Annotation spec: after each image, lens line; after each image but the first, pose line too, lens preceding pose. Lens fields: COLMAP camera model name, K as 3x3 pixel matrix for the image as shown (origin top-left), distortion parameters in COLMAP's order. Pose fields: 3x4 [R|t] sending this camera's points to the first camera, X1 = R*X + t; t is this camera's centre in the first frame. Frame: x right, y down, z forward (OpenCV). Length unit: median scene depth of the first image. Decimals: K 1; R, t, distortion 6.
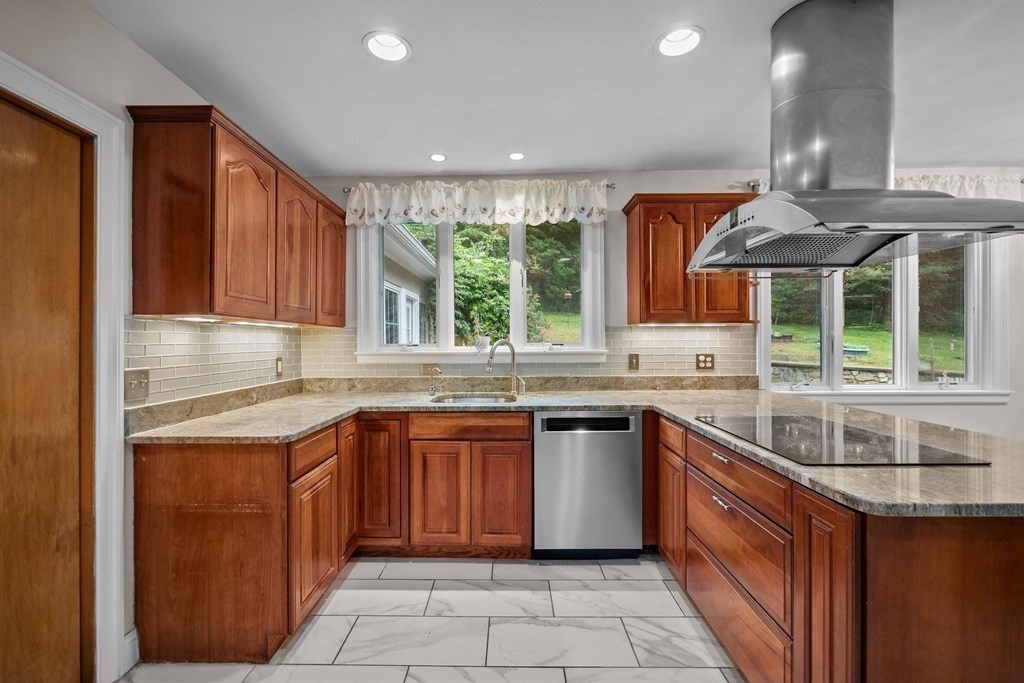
lens RADIAL K [[433.3, 0, 507.8], [0, 433.3, 341.6], [0, 0, 1]] dist [-0.003487, 0.000036]
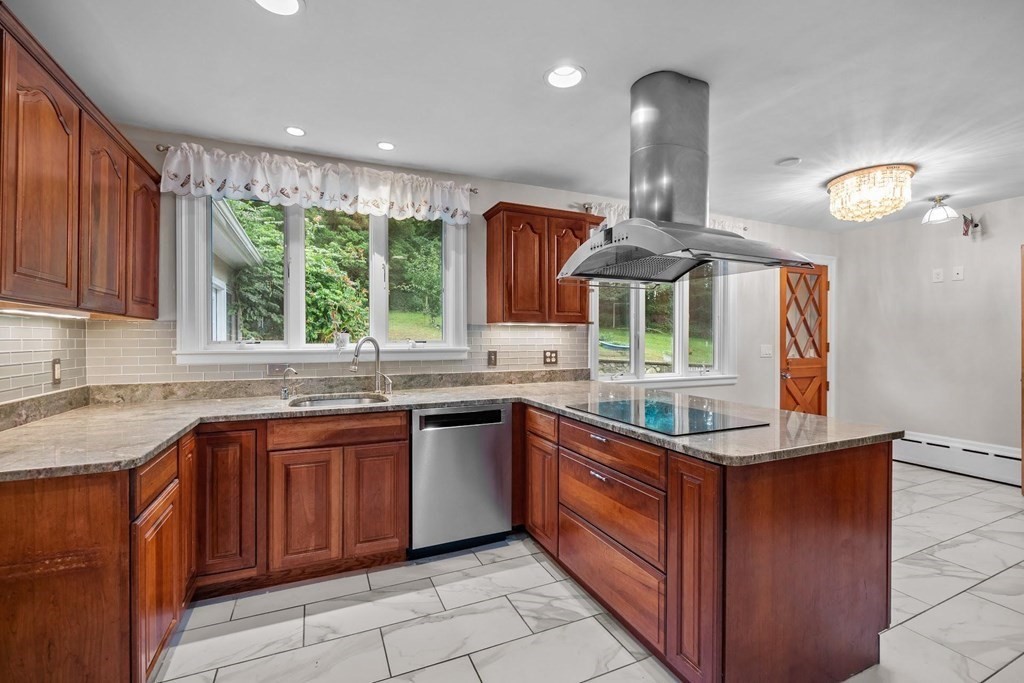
lens RADIAL K [[433.0, 0, 504.3], [0, 433.0, 339.9], [0, 0, 1]] dist [-0.003250, -0.000305]
pose [[0.912106, 0.003249, 0.409941, -0.133093], [-0.004086, 0.999991, 0.001167, 0.000210], [-0.409934, -0.002740, 0.912111, 0.015197]]
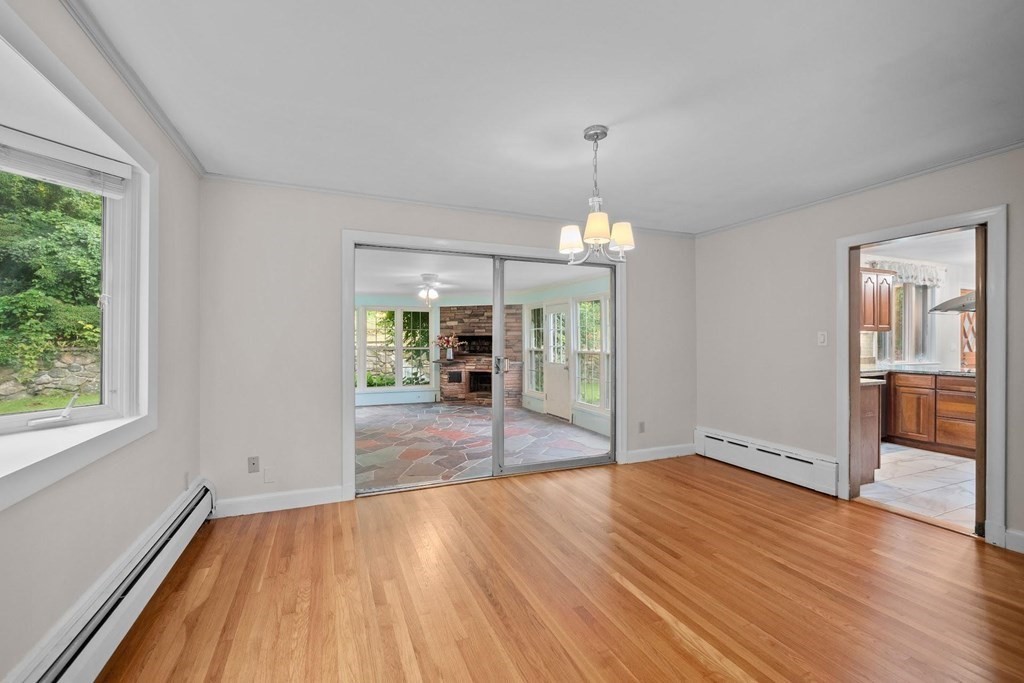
lens RADIAL K [[433.0, 0, 504.3], [0, 433.0, 339.9], [0, 0, 1]] dist [-0.003250, -0.000305]
pose [[0.918761, 0.001540, 0.394812, -1.994474], [-0.001811, 0.999998, 0.000312, 0.001501], [-0.394811, -0.001002, 0.918762, -0.194819]]
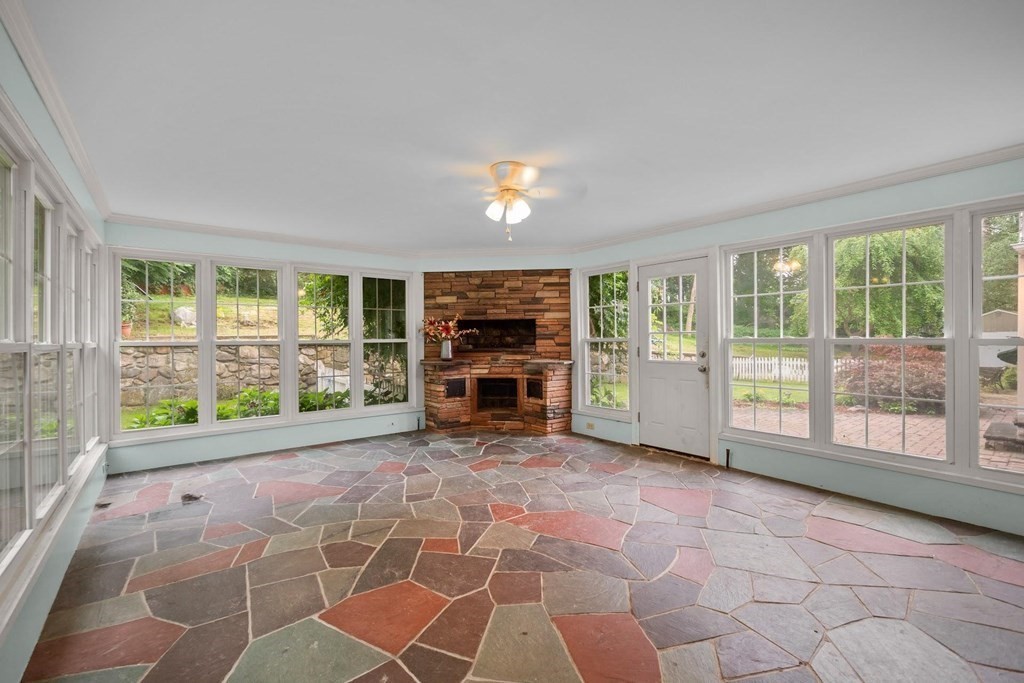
lens RADIAL K [[430.9, 0, 505.5], [0, 430.9, 337.9], [0, 0, 1]] dist [-0.003423, 0.000042]
pose [[0.782218, -0.002632, 0.622999, -2.097067], [0.004936, 0.999986, -0.001974, 0.065038], [-0.622985, 0.004619, 0.782220, 1.399627]]
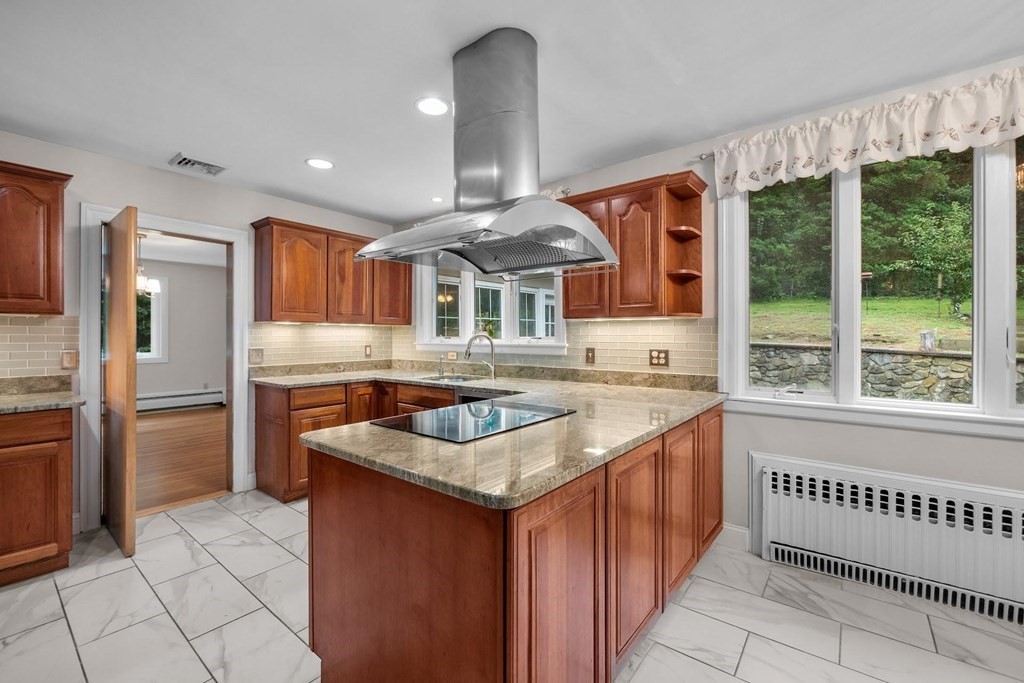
lens RADIAL K [[430.9, 0, 505.5], [0, 430.9, 337.9], [0, 0, 1]] dist [-0.003423, 0.000042]
pose [[0.784478, 0.007424, -0.620113, 0.851114], [-0.002697, 0.999960, 0.008560, -0.004325], [0.620151, -0.005043, 0.784466, 0.071654]]
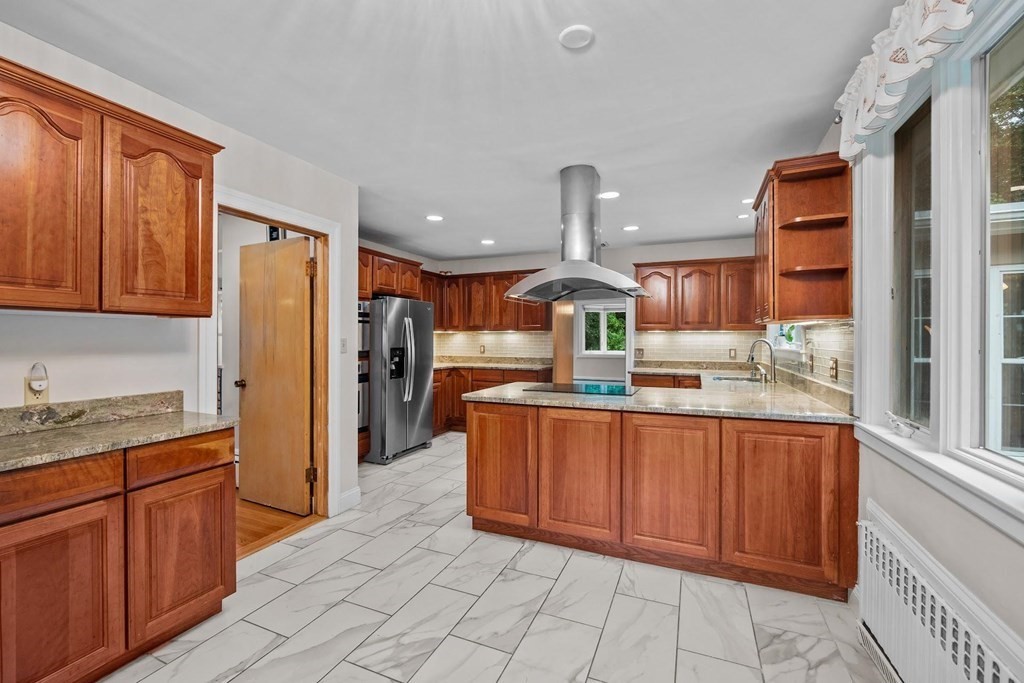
lens RADIAL K [[433.0, 0, 504.3], [0, 433.0, 339.9], [0, 0, 1]] dist [-0.003250, -0.000305]
pose [[-0.403386, 0.003678, -0.915022, 1.542134], [0.001060, 0.999993, 0.003552, -0.006323], [0.915029, 0.000463, -0.403387, 0.854186]]
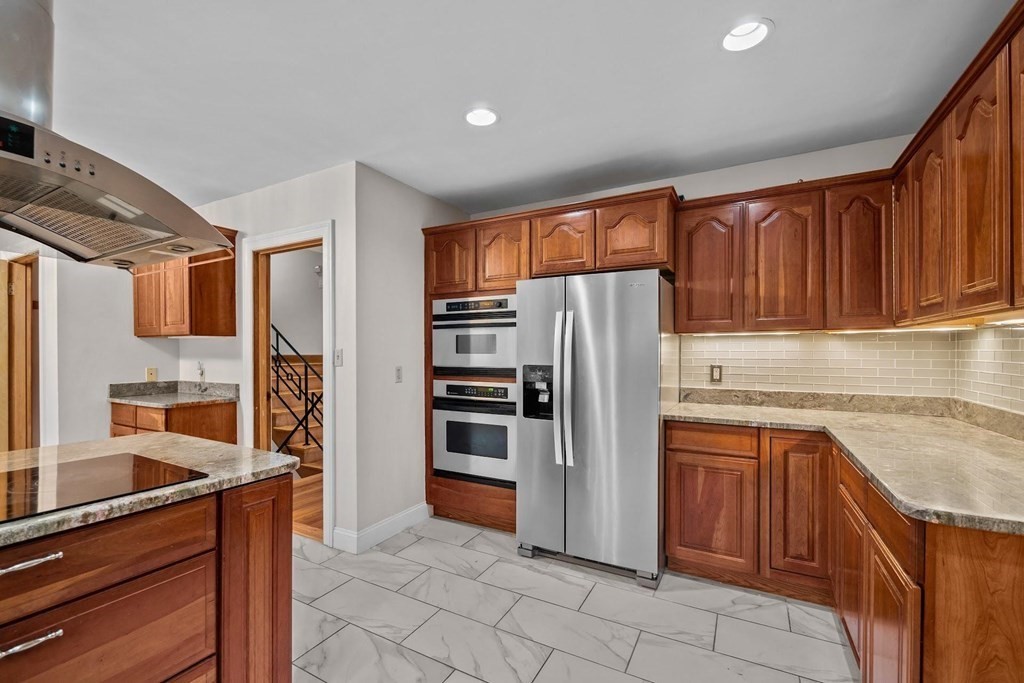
lens RADIAL K [[436.3, 0, 509.2], [0, 436.3, 353.0], [0, 0, 1]] dist [-0.002430, -0.000277]
pose [[-0.880439, 0.001322, 0.474157, -0.184188], [0.002513, 0.999995, 0.001878, -0.001054], [-0.474152, 0.002845, -0.880438, 0.693594]]
